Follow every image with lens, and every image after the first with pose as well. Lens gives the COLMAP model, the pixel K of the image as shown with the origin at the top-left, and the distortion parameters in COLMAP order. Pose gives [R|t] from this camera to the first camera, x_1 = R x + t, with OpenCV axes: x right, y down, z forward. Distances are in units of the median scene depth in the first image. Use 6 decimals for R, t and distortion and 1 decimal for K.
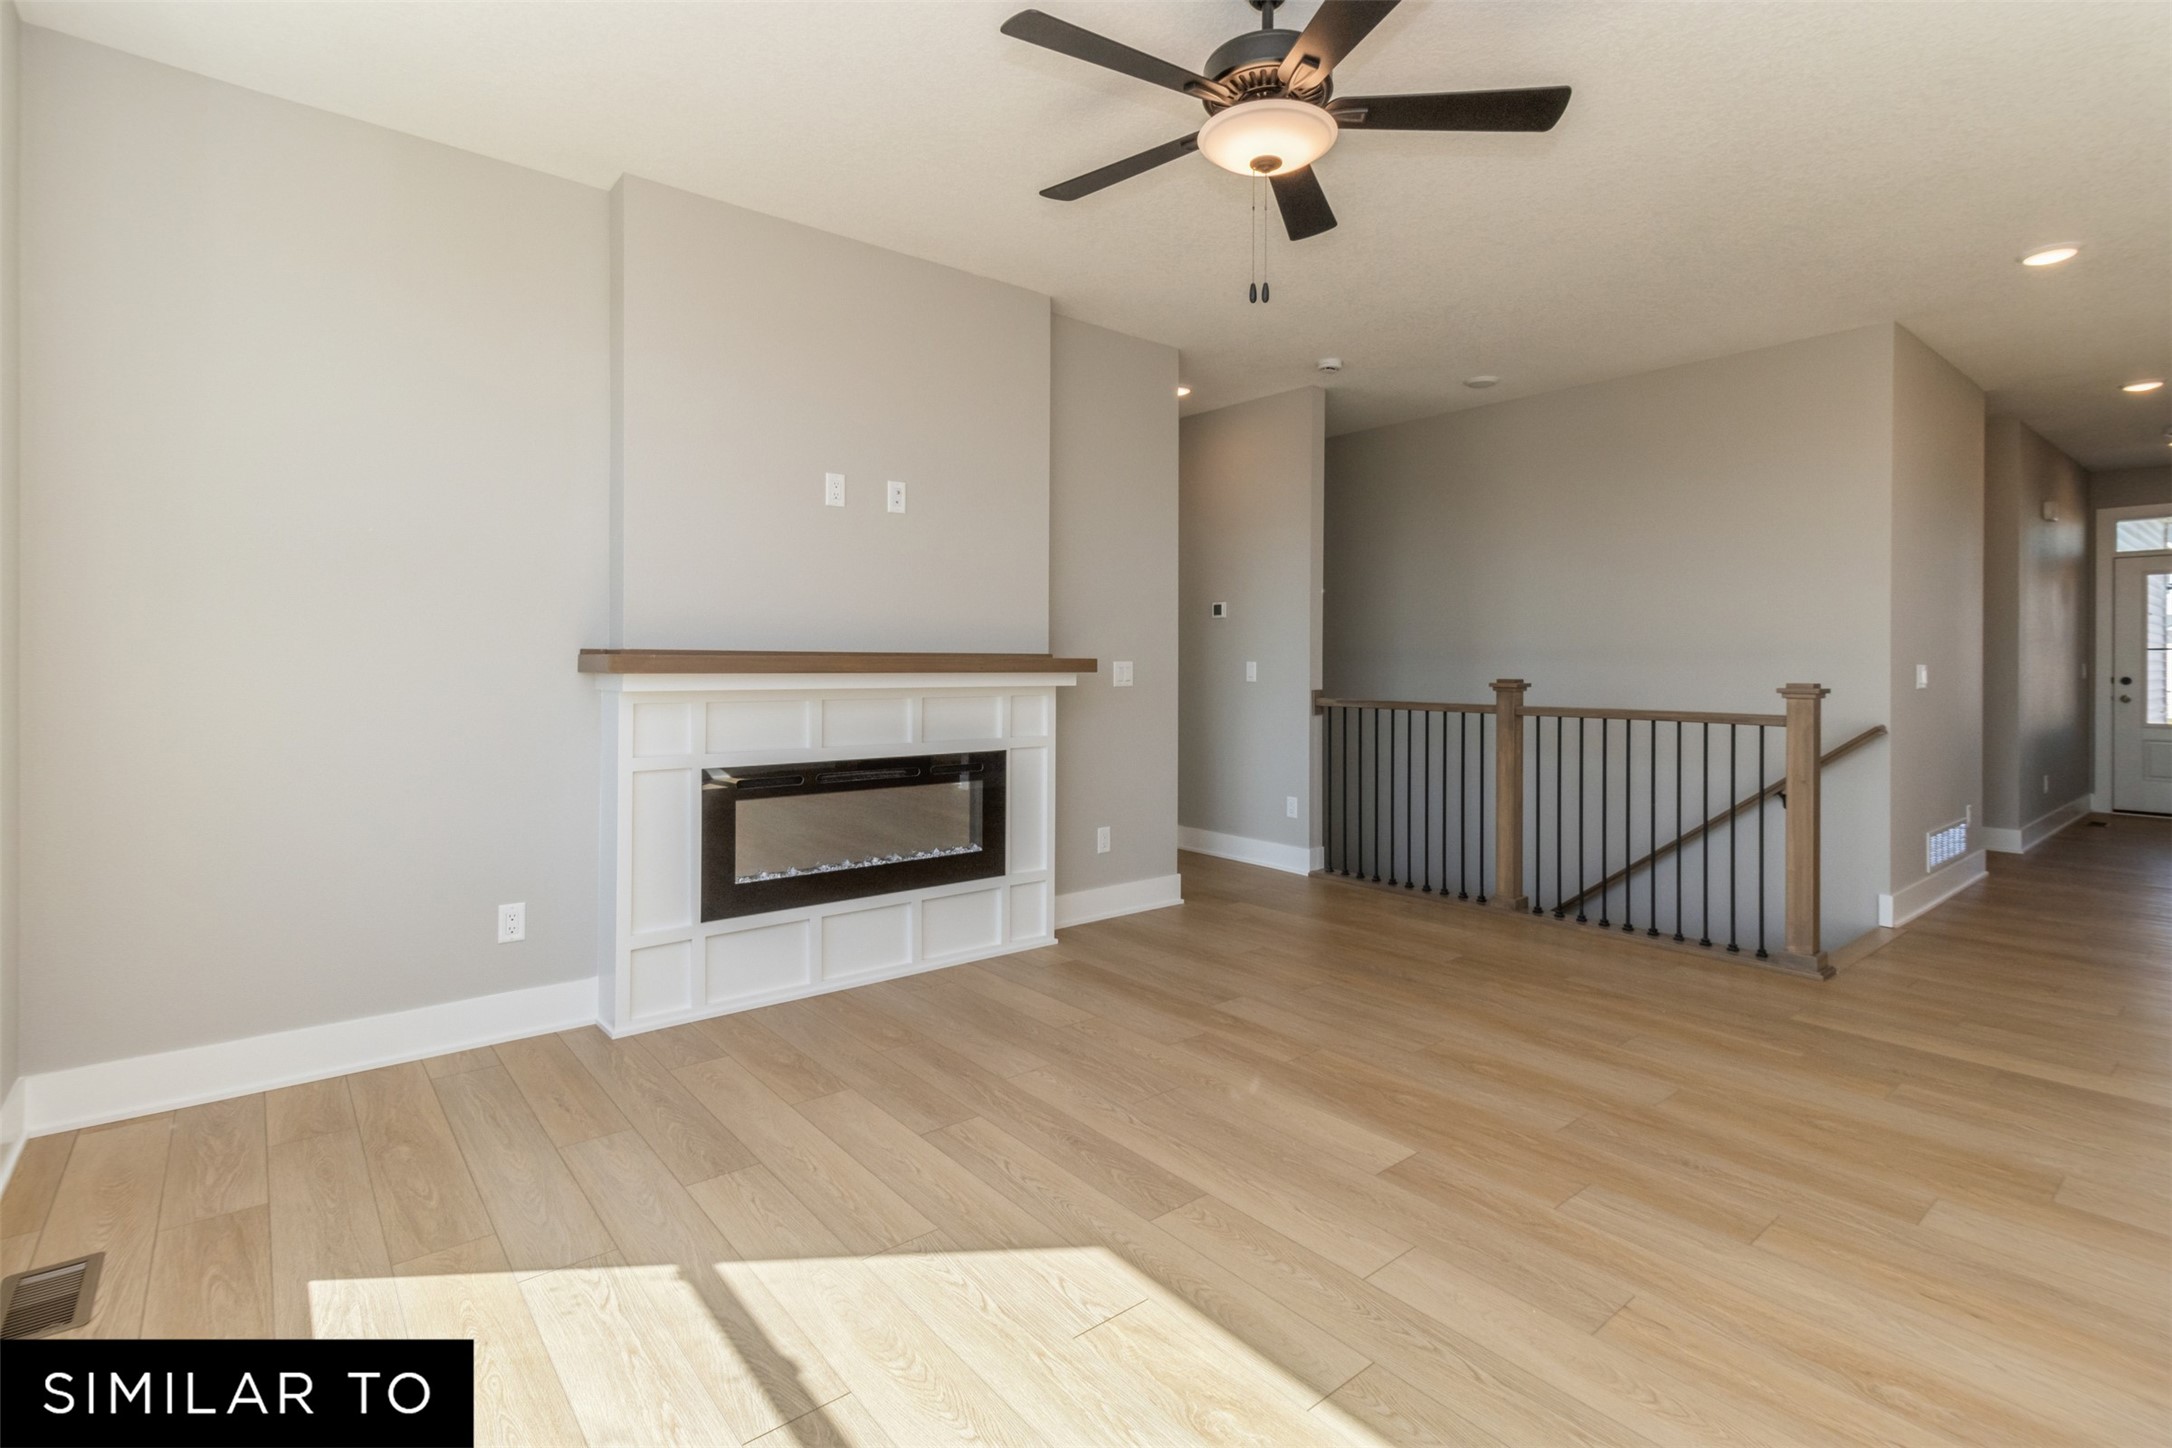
lens RADIAL K [[1021.7, 0, 1091.6], [0, 1021.7, 664.9], [0, 0, 1]] dist [0.005099, 0.000575]
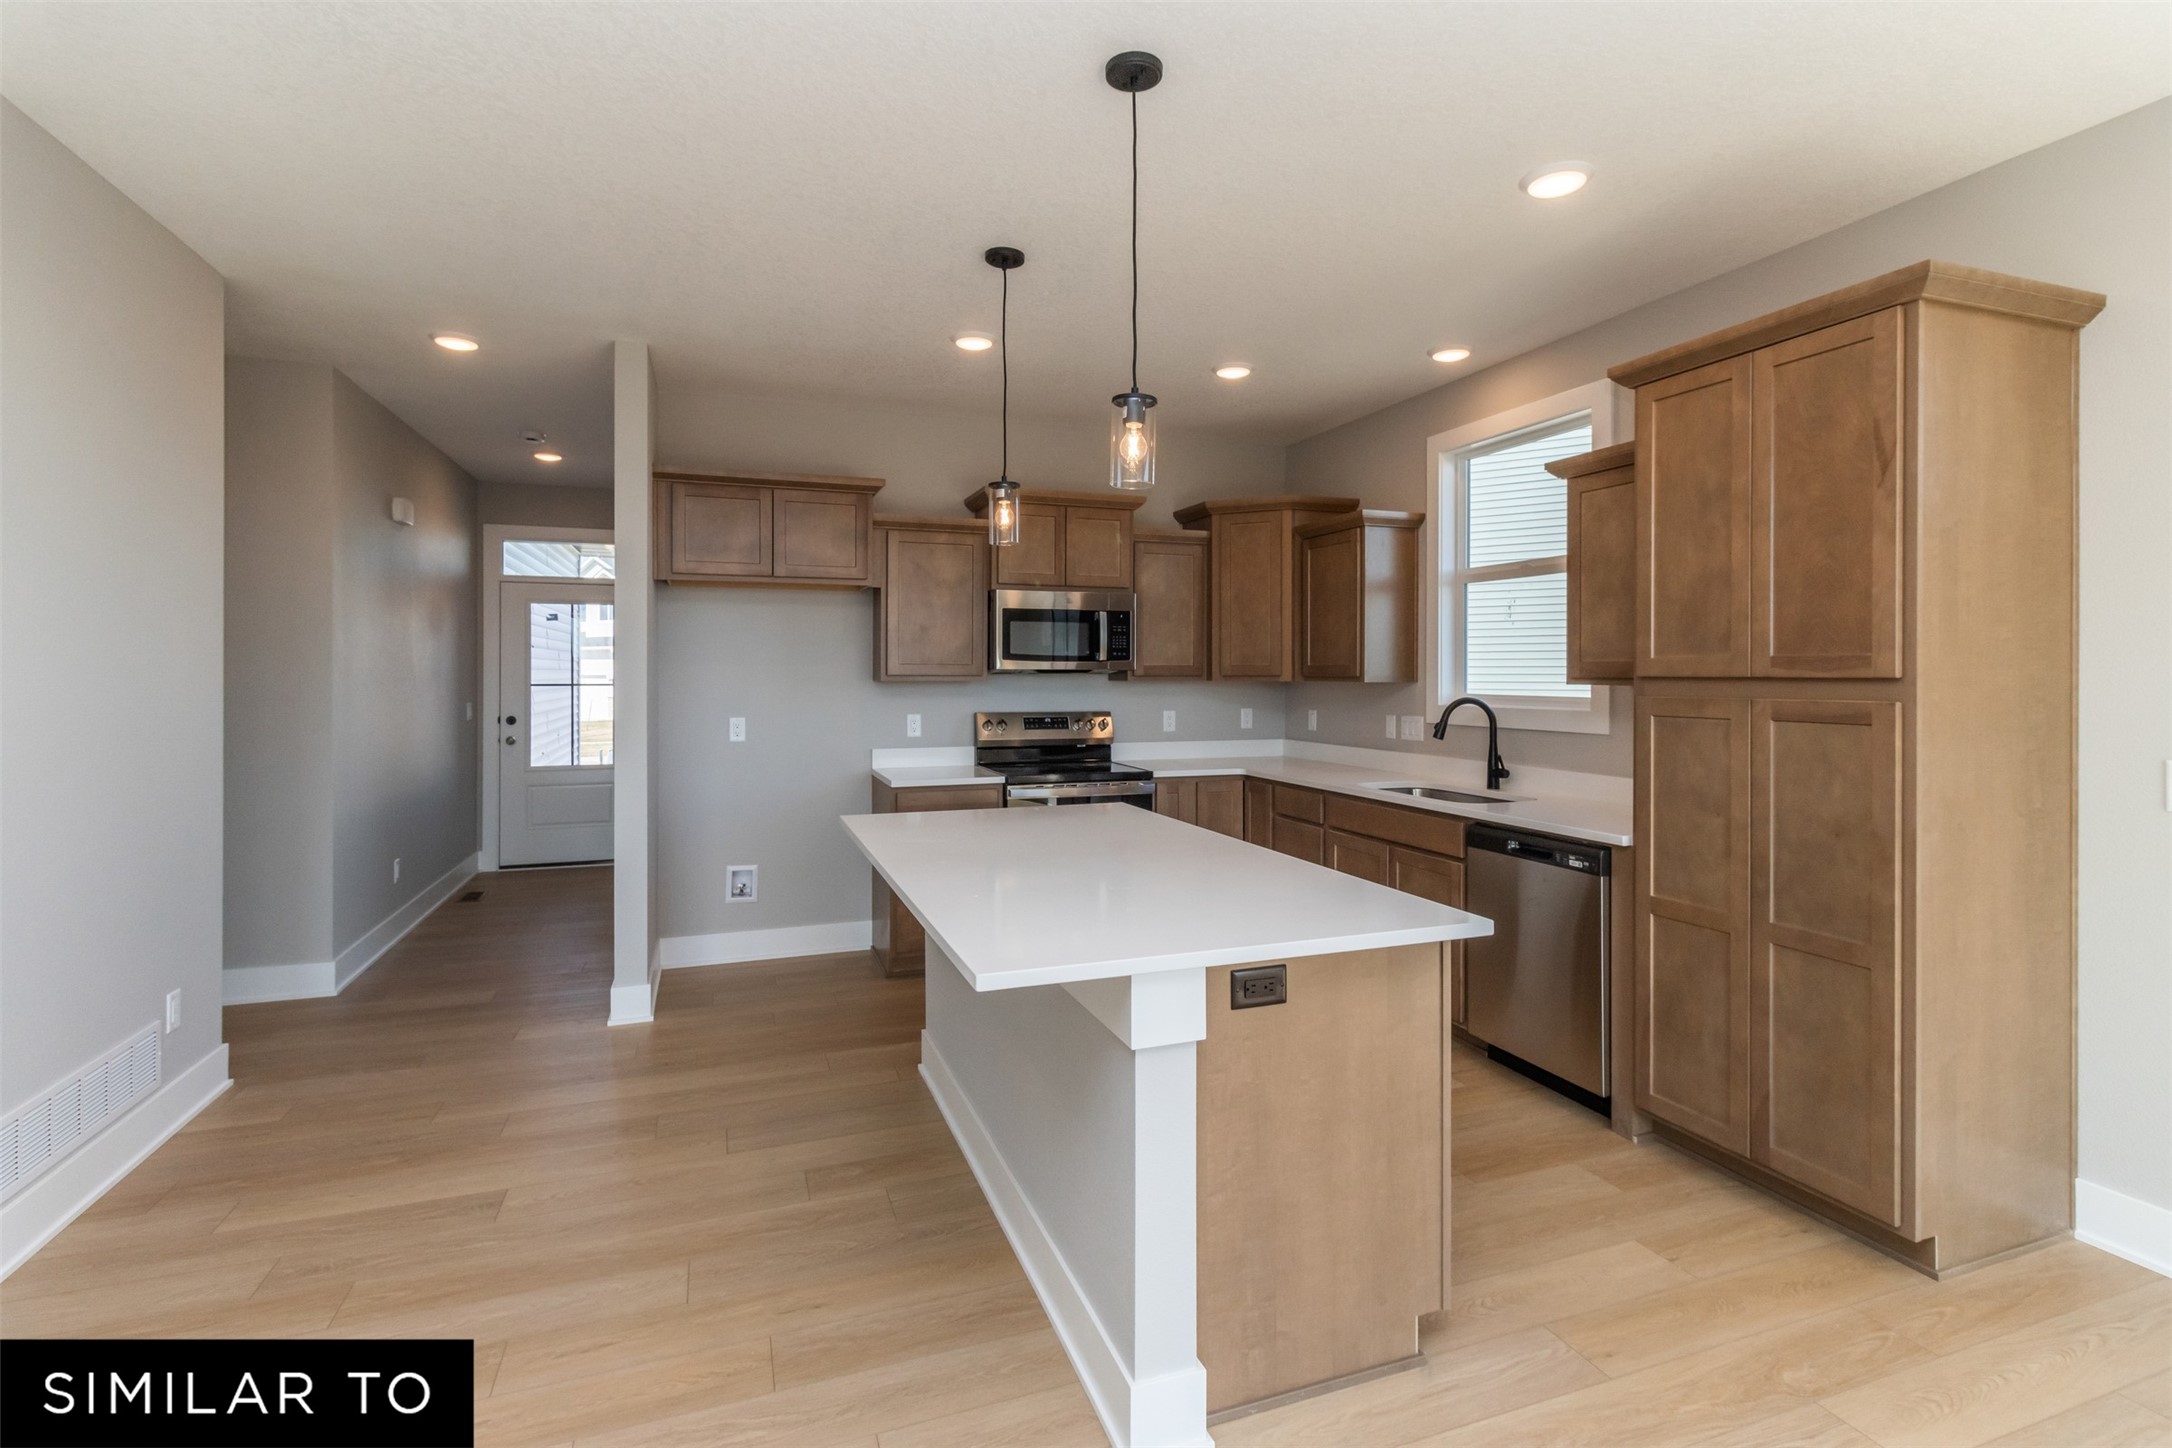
lens RADIAL K [[1014.1, 0, 1083.6], [0, 1014.1, 673.9], [0, 0, 1]] dist [0.003477, -0.000132]
pose [[0.334608, -0.002725, 0.942353, 0.762740], [0.001530, 0.999996, 0.002349, -0.058469], [-0.942356, 0.000656, 0.334611, 0.526663]]
